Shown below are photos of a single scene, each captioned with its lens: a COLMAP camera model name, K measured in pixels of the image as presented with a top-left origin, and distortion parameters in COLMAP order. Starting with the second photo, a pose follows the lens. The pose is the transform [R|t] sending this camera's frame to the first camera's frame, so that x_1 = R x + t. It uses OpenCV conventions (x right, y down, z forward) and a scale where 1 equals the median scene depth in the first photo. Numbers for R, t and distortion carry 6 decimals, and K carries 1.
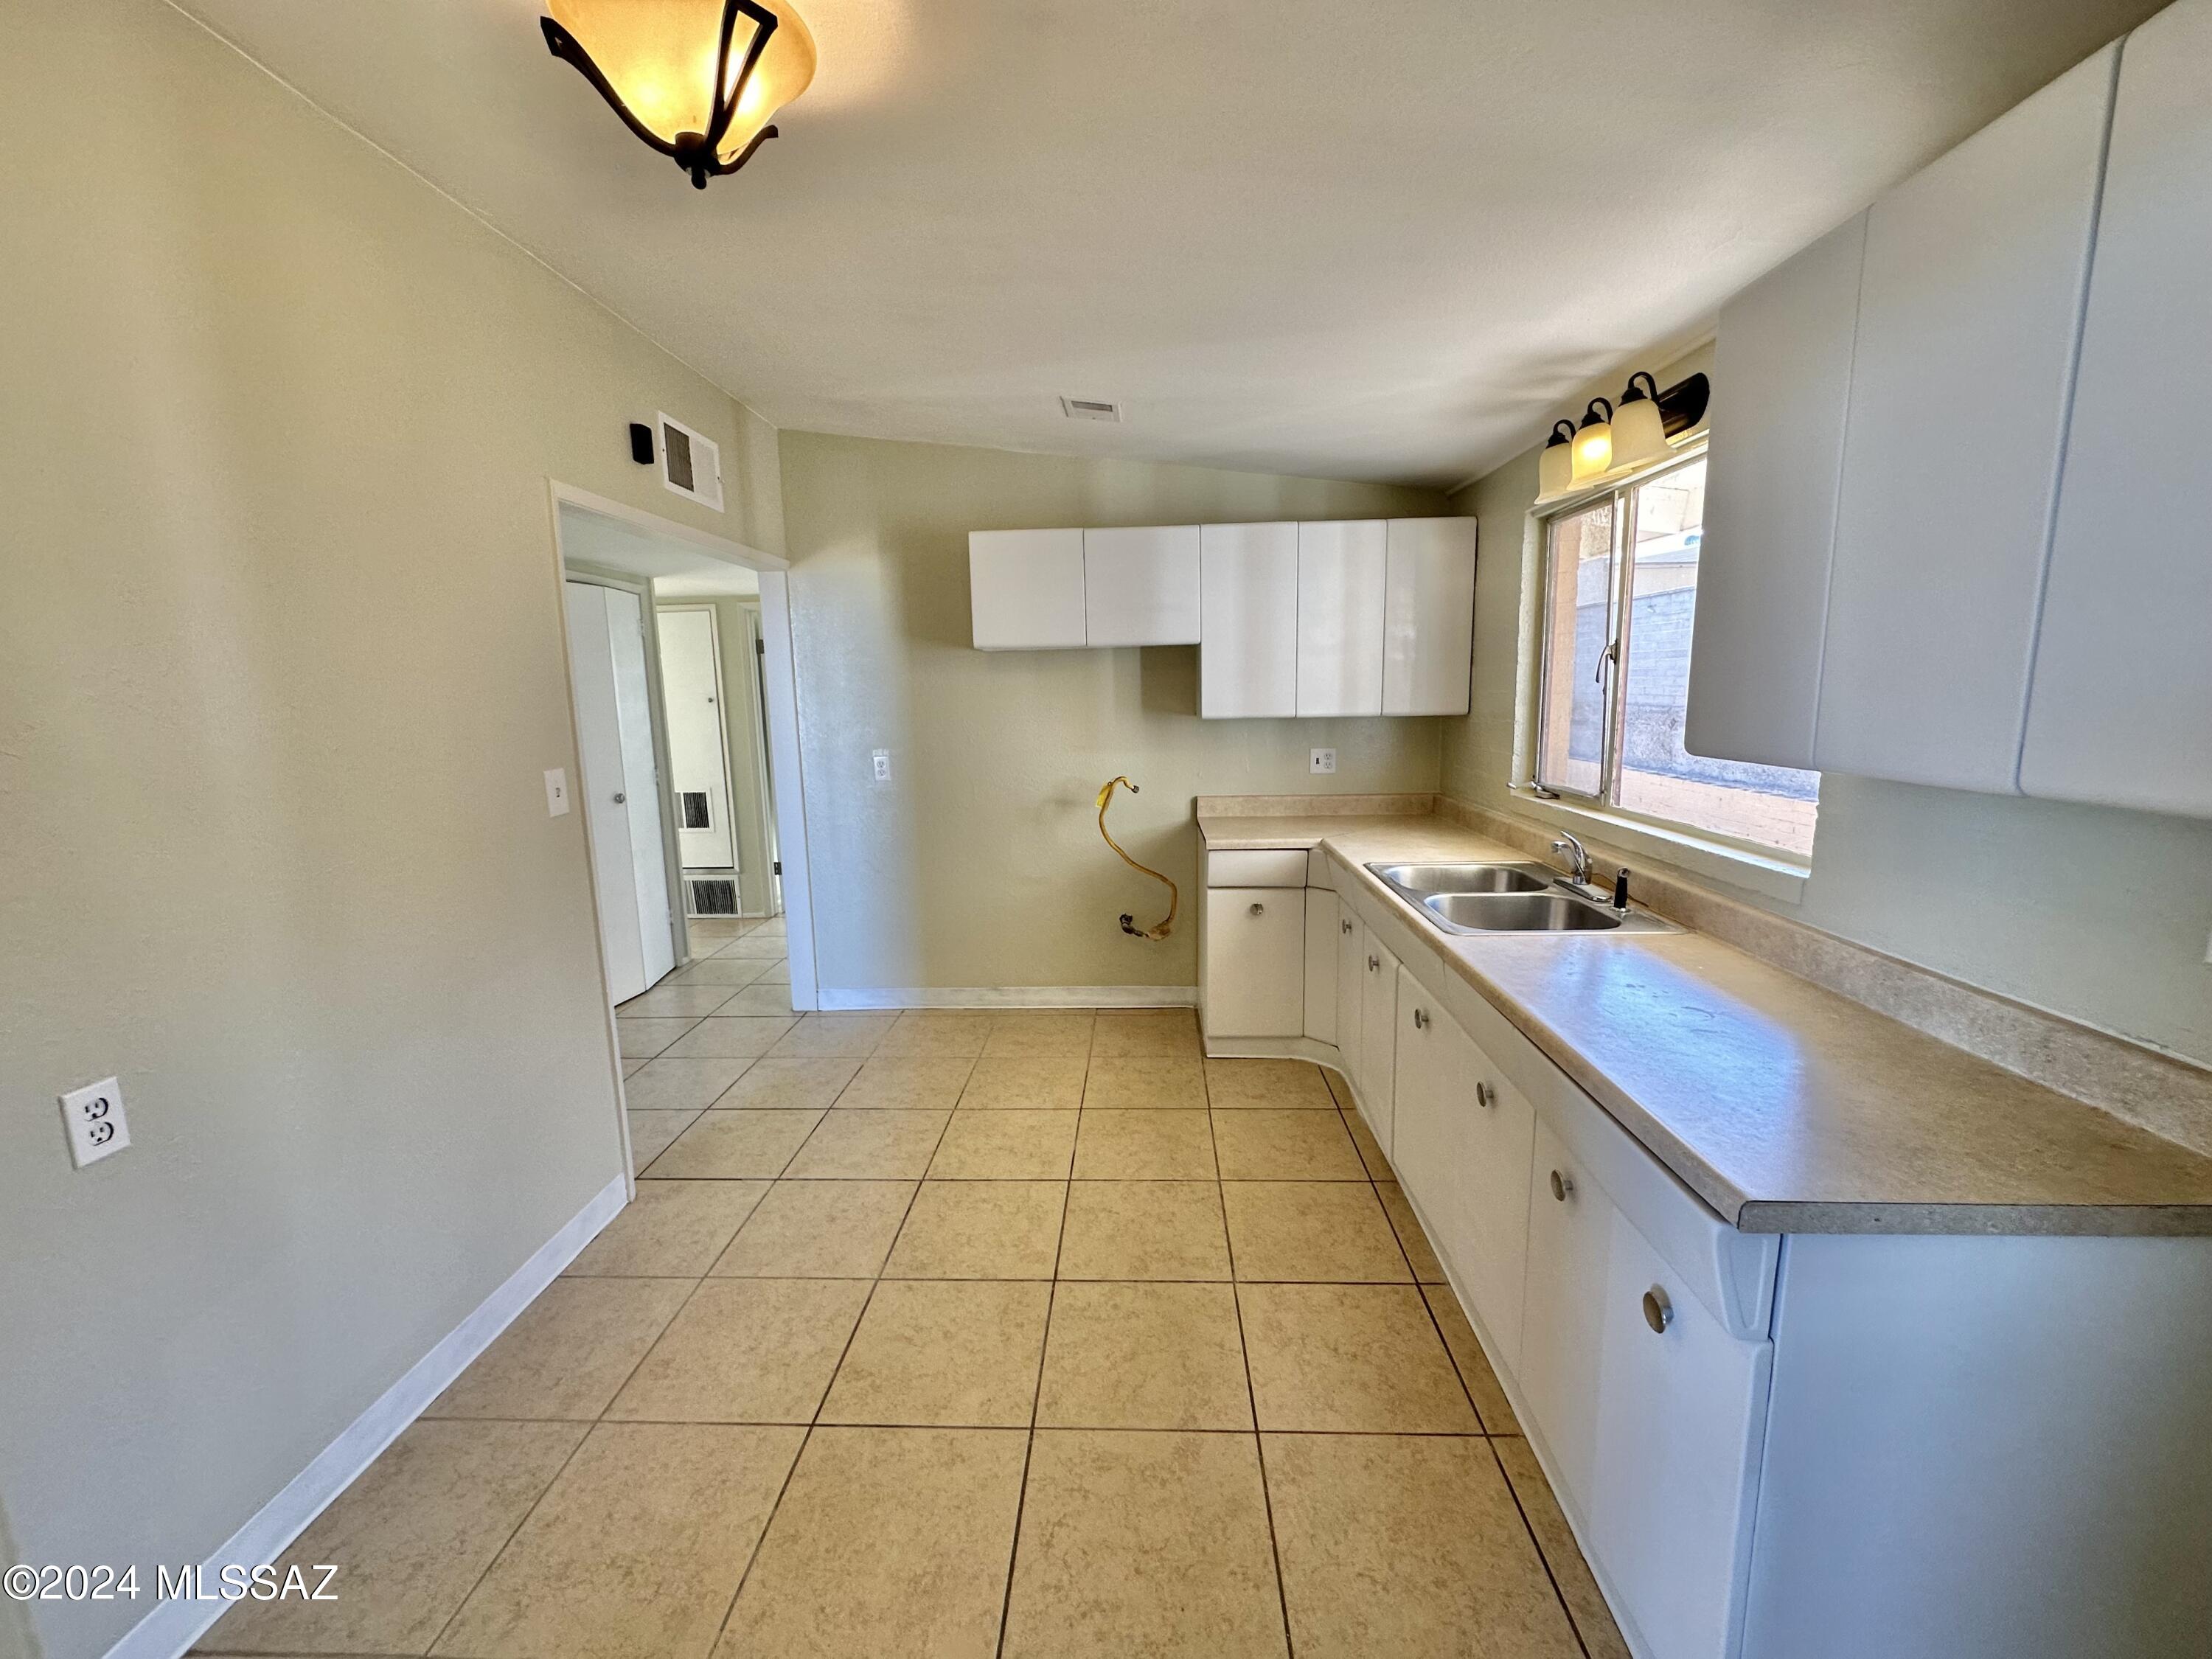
lens RADIAL K [[880.4, 0, 1103.8], [0, 880.4, 830.4], [0, 0, 1]] dist [-0.002823, 0.000416]
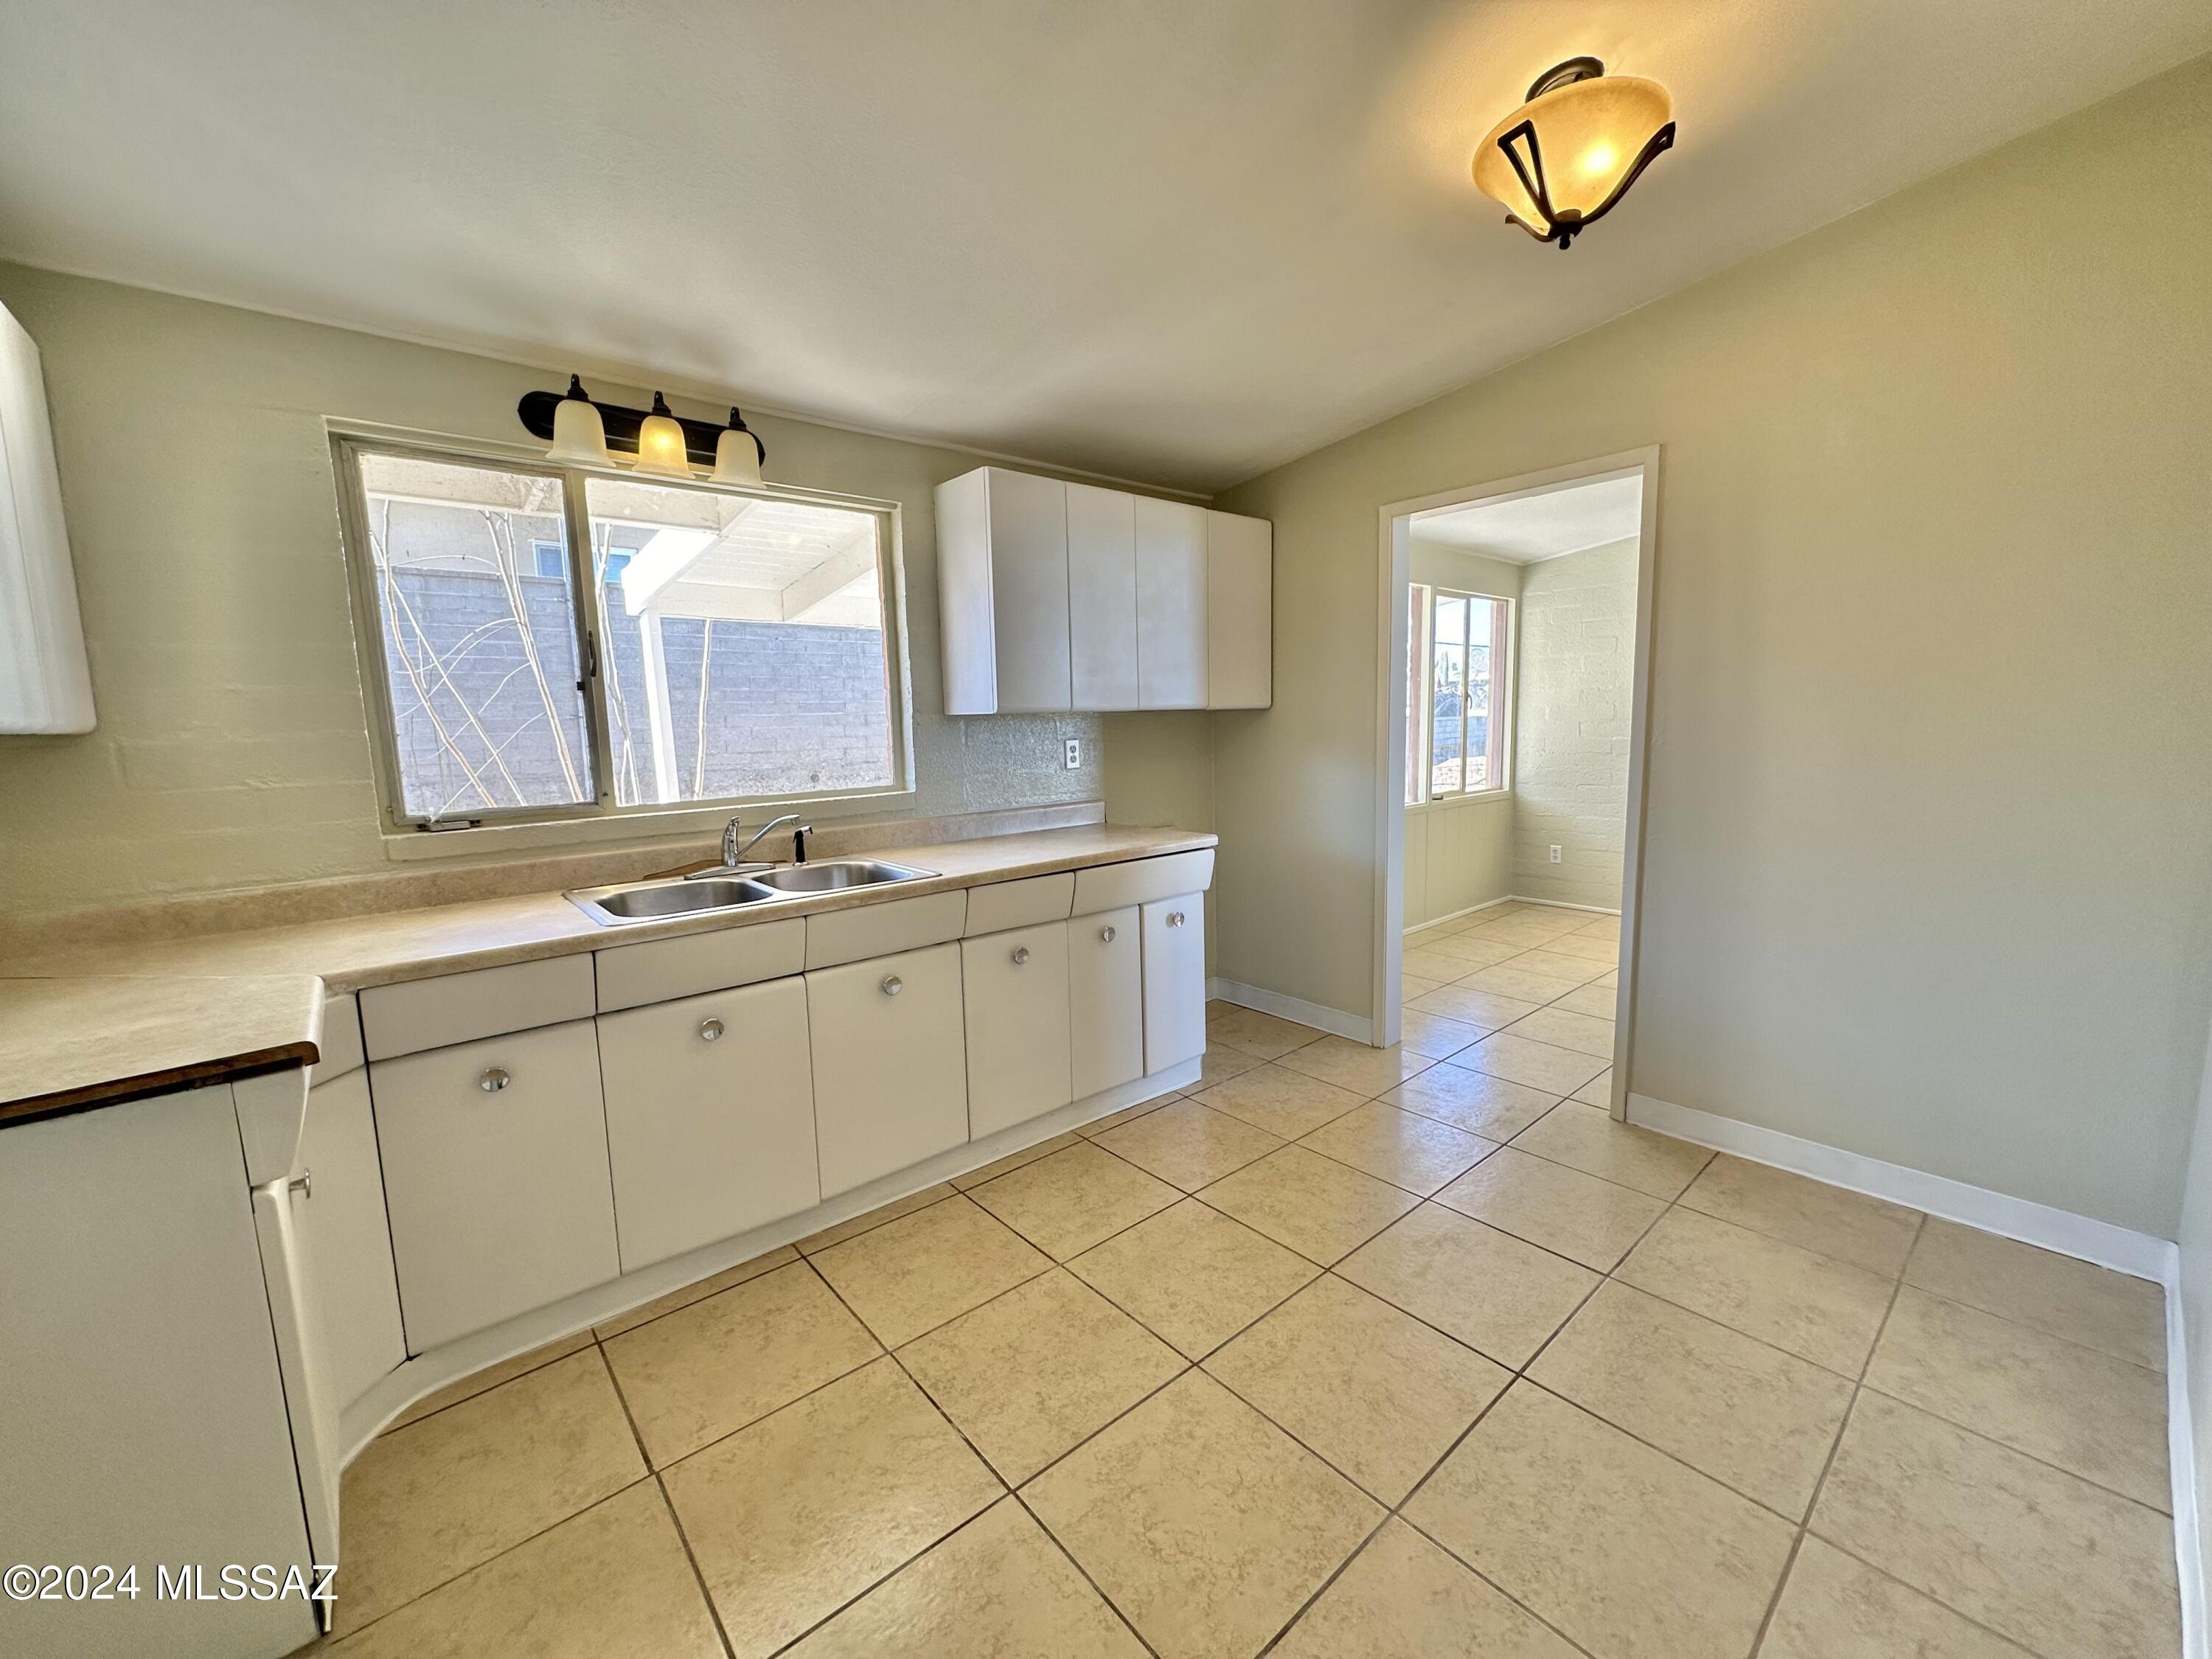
lens RADIAL K [[881.9, 0, 1106.0], [0, 881.9, 829.5], [0, 0, 1]] dist [-0.002721, -0.000226]
pose [[-0.681608, -0.054972, 0.729650, -0.383627], [0.158525, 0.962397, 0.220595, -0.103821], [-0.714339, 0.266028, -0.647263, 0.988638]]
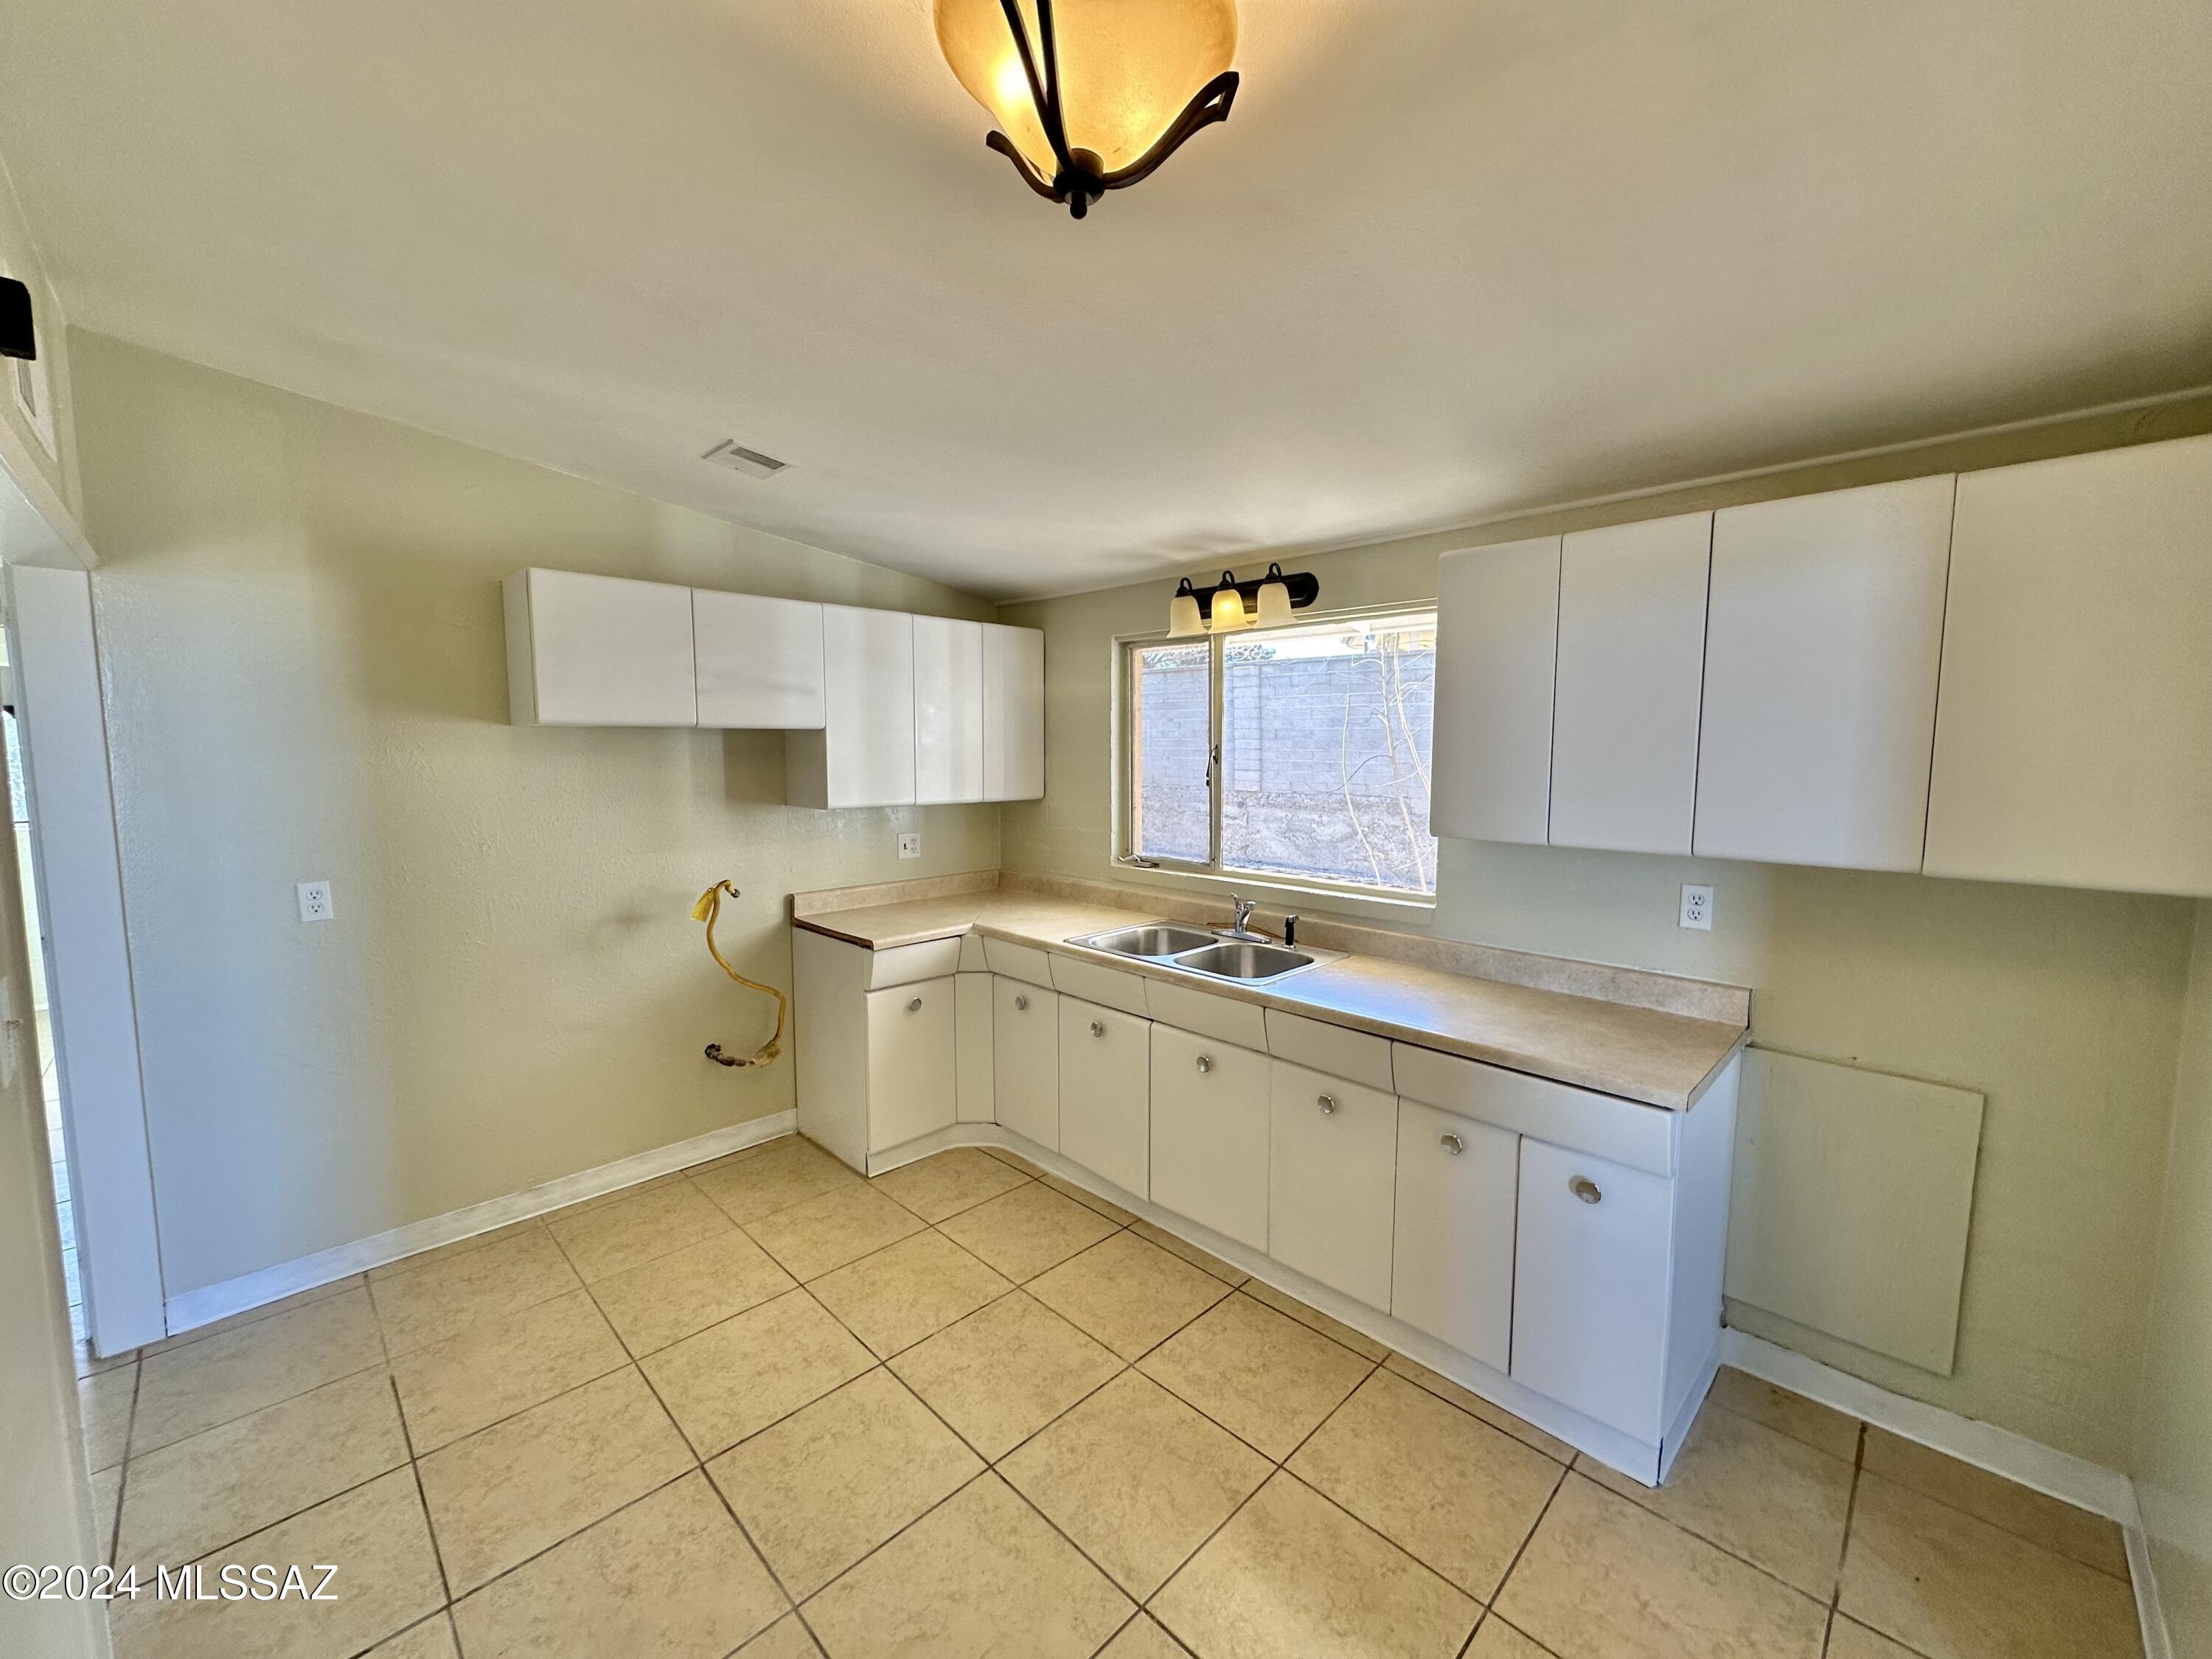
lens RADIAL K [[880.4, 0, 1103.8], [0, 880.4, 830.4], [0, 0, 1]] dist [-0.002823, 0.000416]
pose [[0.675962, -0.048914, 0.735312, -0.401642], [0.103544, 0.994201, -0.029051, -0.052864], [-0.729626, 0.095774, 0.677106, 0.182941]]
